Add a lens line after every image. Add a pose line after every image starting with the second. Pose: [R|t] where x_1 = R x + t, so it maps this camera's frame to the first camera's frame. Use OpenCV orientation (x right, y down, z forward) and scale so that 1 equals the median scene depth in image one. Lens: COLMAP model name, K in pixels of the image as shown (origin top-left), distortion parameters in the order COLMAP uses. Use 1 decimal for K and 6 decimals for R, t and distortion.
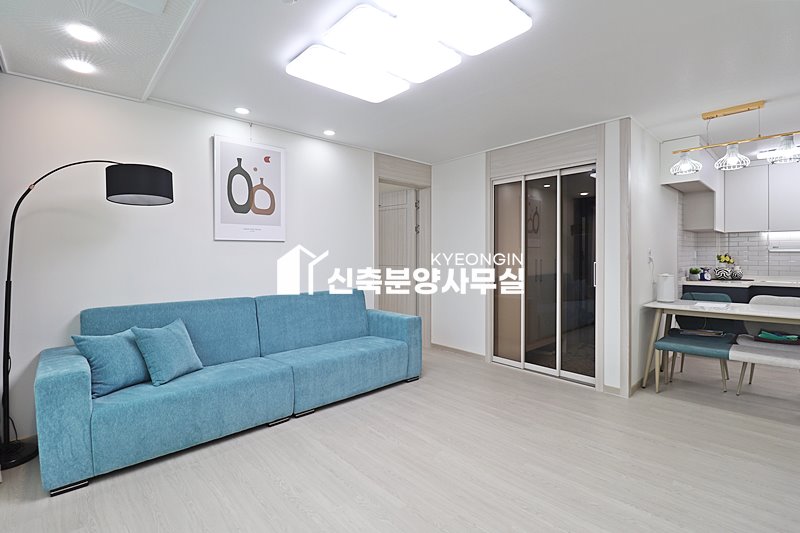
lens RADIAL K [[374.6, 0, 405.3], [0, 374.6, 258.5], [0, 0, 1]] dist [0.001210, -0.013967]
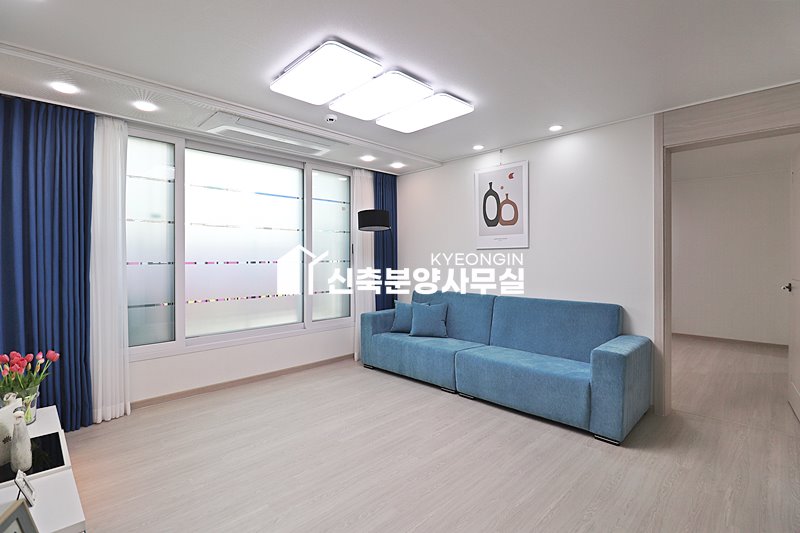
lens RADIAL K [[374.6, 0, 405.3], [0, 374.6, 258.5], [0, 0, 1]] dist [0.001210, -0.013967]
pose [[0.034342, 0.001338, -0.999409, 0.790788], [-0.007779, 0.999969, 0.001071, -0.014462], [0.999380, 0.007738, 0.034351, 0.675429]]
